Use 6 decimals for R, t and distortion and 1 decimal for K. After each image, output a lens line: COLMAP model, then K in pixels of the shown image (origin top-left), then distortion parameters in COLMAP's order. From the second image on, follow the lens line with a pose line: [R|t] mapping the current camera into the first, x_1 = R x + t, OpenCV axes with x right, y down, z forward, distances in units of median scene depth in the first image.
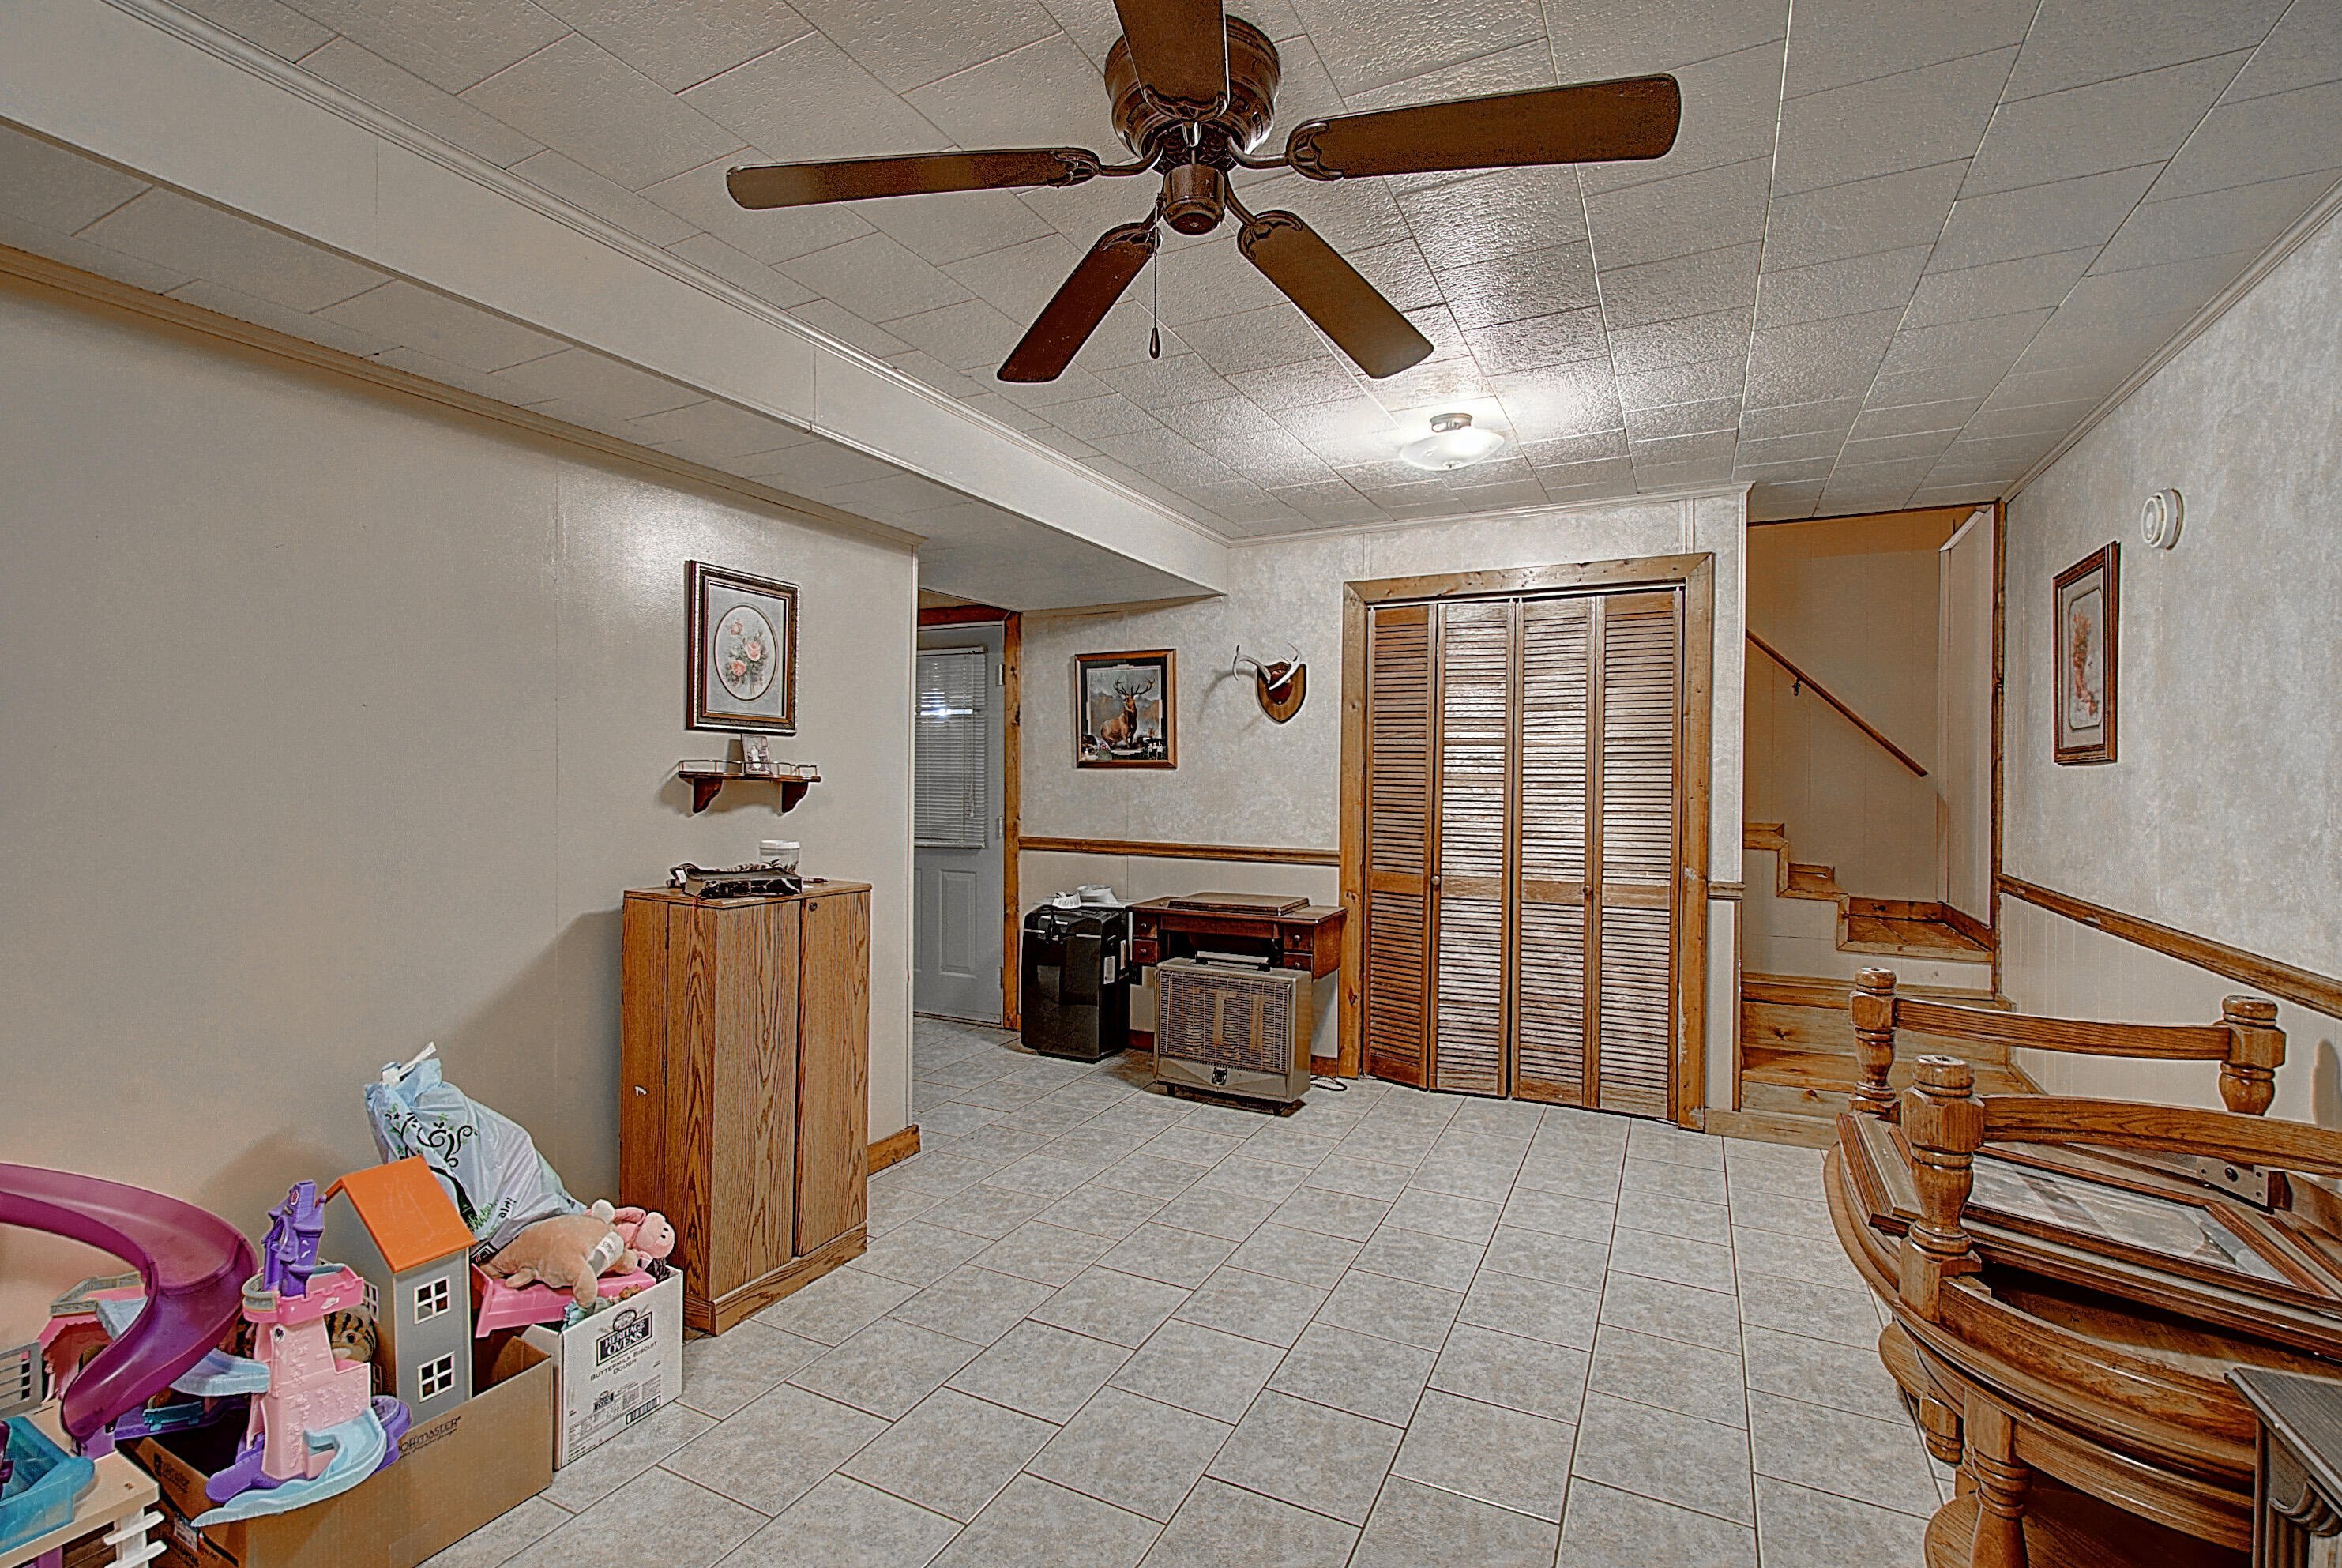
lens RADIAL K [[1023.7, 0, 1176.9], [0, 1023.7, 786.0], [0, 0, 1]] dist [-0.005576, -0.001236]
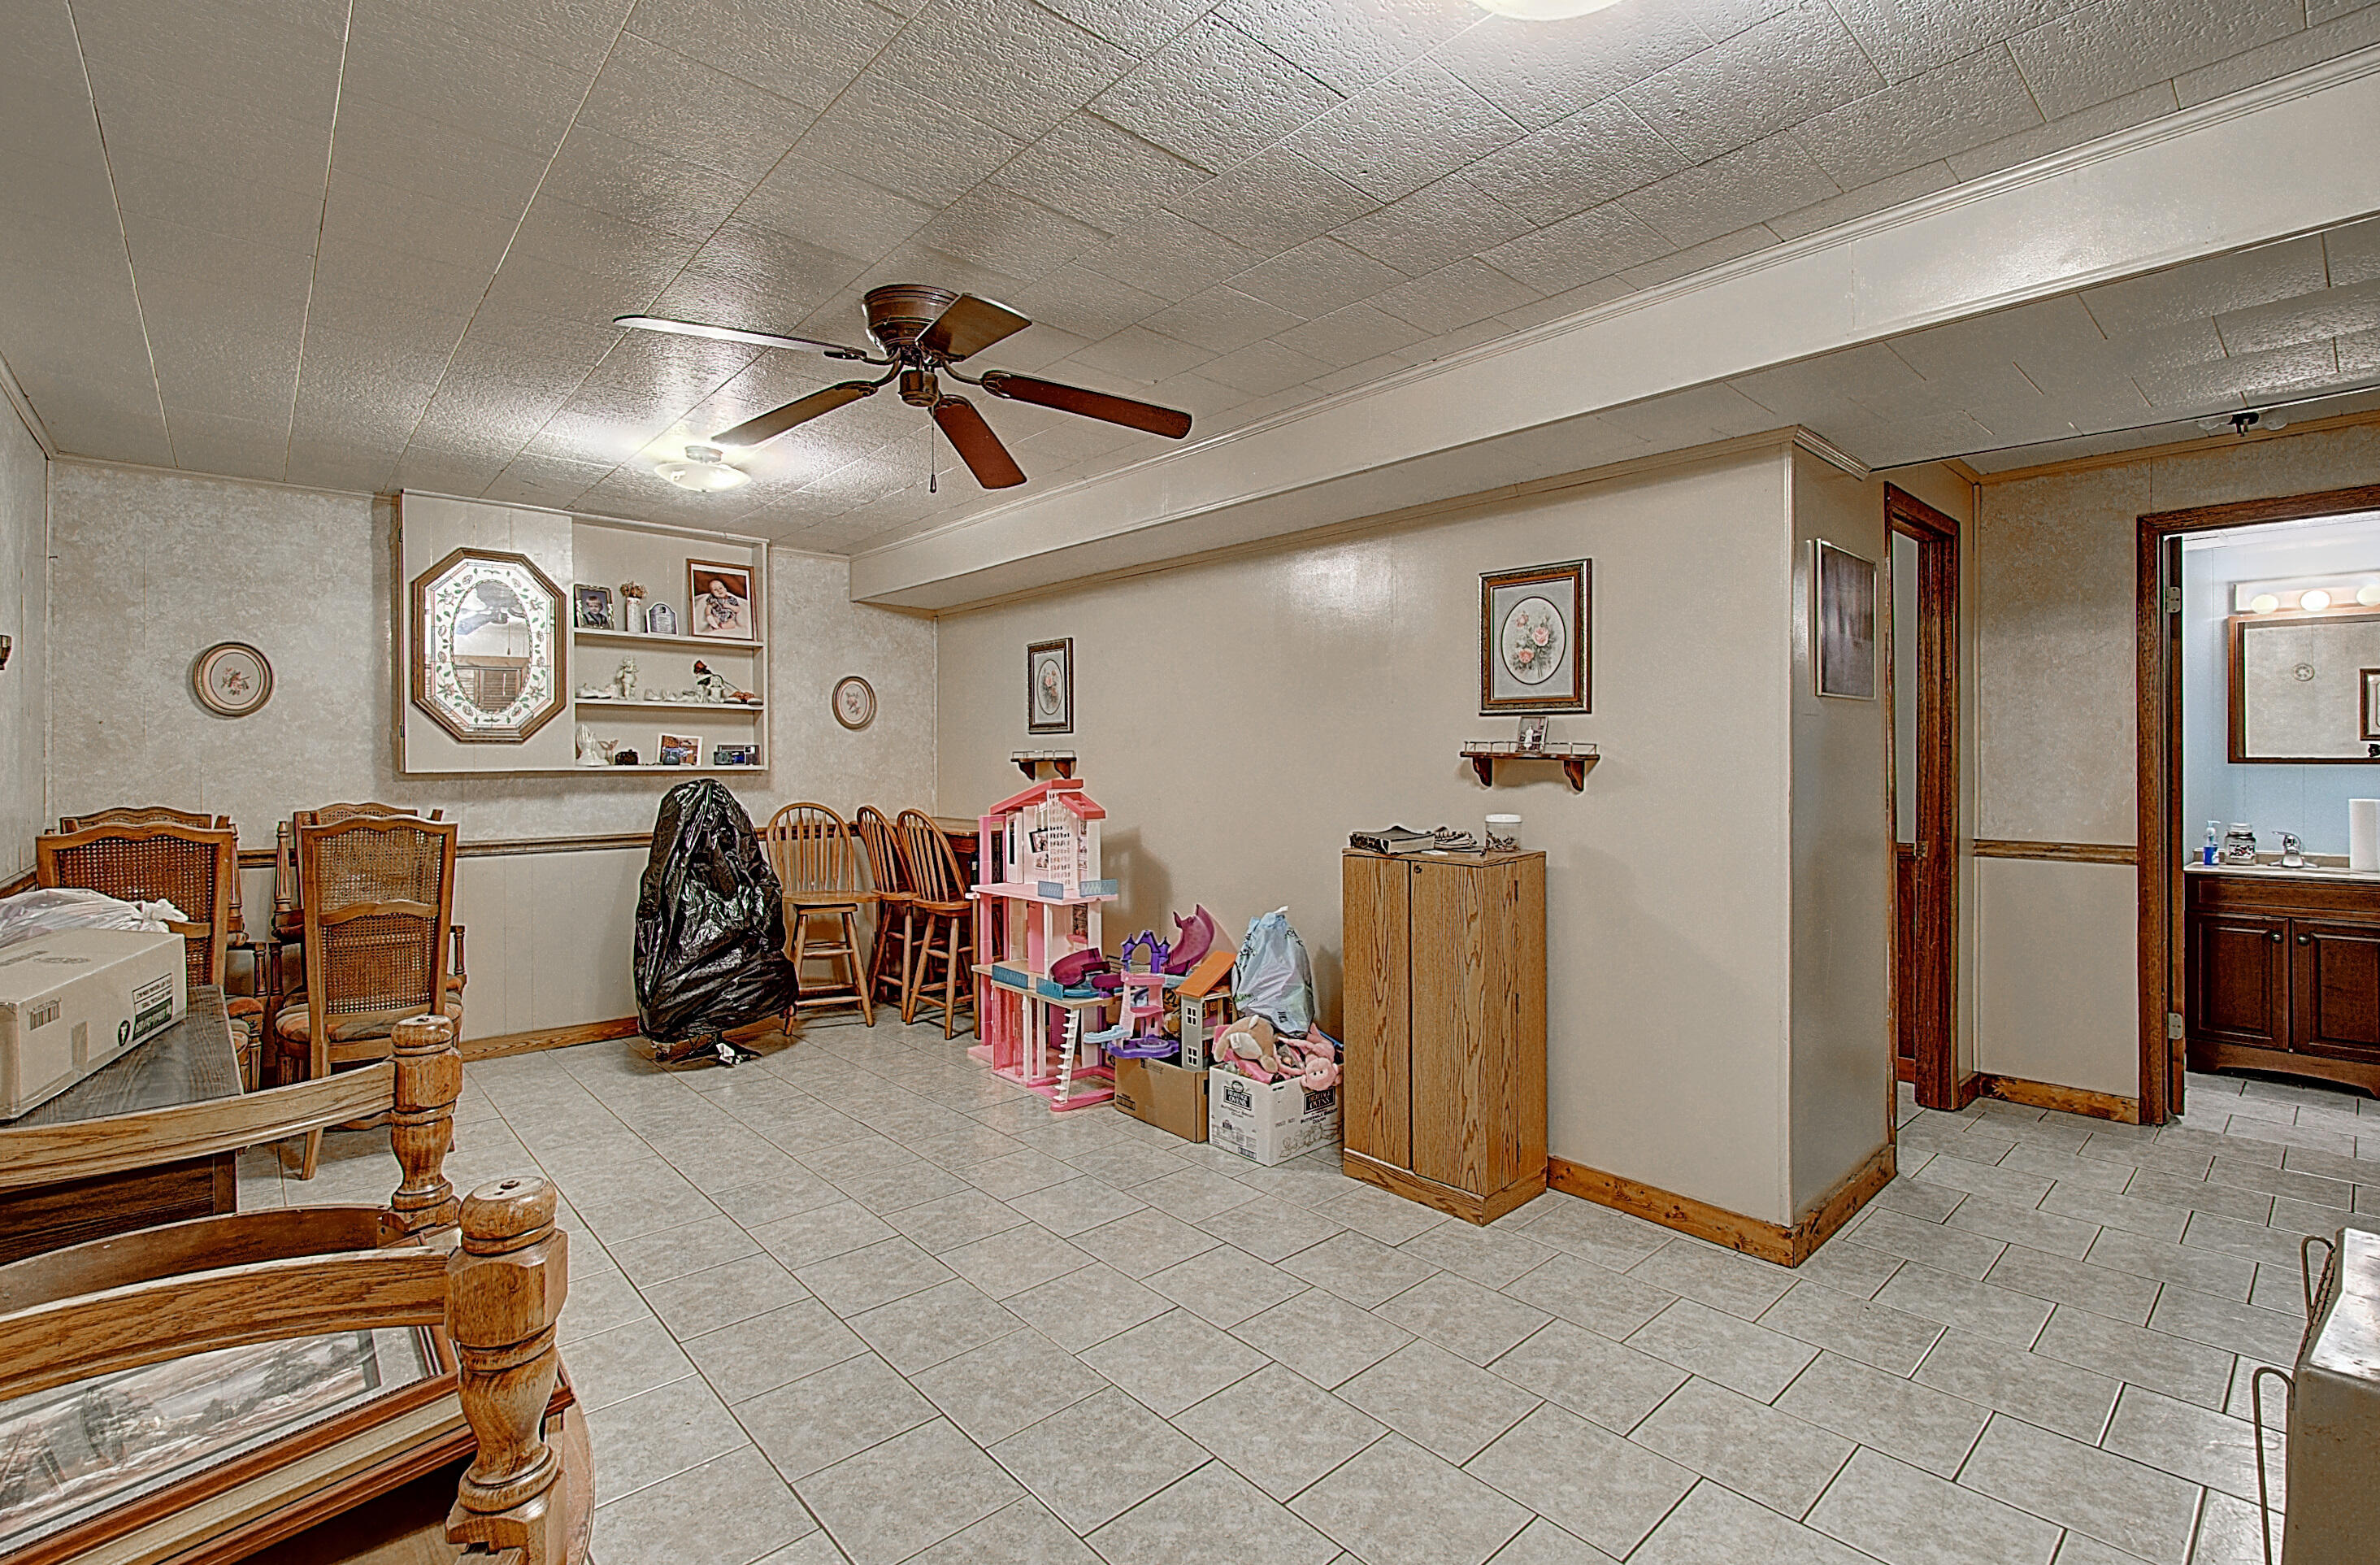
lens RADIAL K [[1052.8, 0, 1193.7], [0, 1052.8, 763.6], [0, 0, 1]] dist [-0.001790, -0.002418]
pose [[-0.358707, -0.003233, -0.933445, 0.759728], [-0.011628, 0.999932, 0.001005, 0.002485], [0.933378, 0.011215, -0.358720, 1.096802]]
